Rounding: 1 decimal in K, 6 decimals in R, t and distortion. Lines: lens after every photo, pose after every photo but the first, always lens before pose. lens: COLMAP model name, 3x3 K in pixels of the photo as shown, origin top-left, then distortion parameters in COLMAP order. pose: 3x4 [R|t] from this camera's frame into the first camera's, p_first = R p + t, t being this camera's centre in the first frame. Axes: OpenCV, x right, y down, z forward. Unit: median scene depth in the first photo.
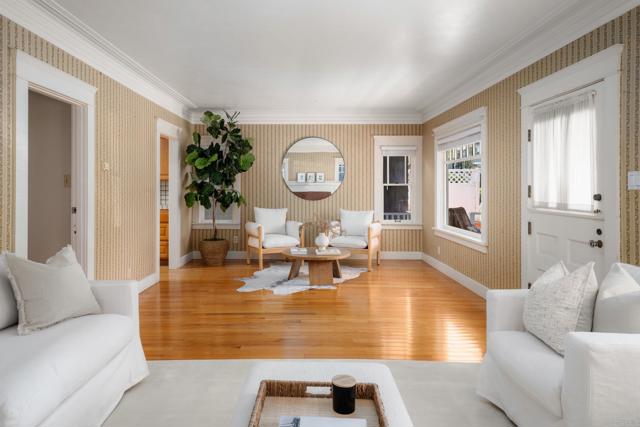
lens RADIAL K [[403.9, 0, 302.4], [0, 403.9, 187.0], [0, 0, 1]] dist [0.037267, -0.000229]
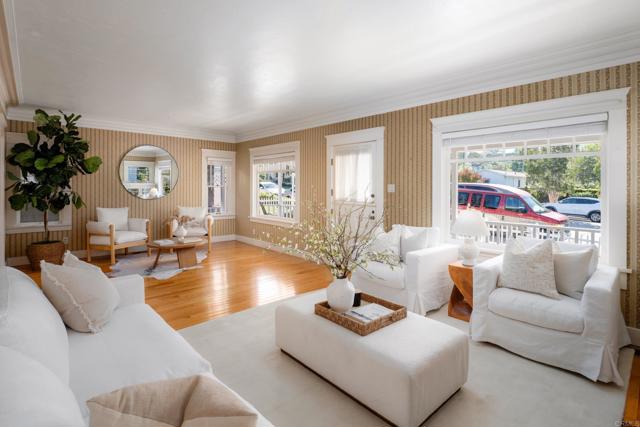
lens RADIAL K [[314.3, 0, 320.2], [0, 314.3, 188.5], [0, 0, 1]] dist [-0.001057, -0.000138]
pose [[0.732343, 0.000650, 0.680936, -0.255167], [-0.007104, 0.999952, 0.006685, -0.009255], [-0.680899, -0.009733, 0.732312, 0.000690]]
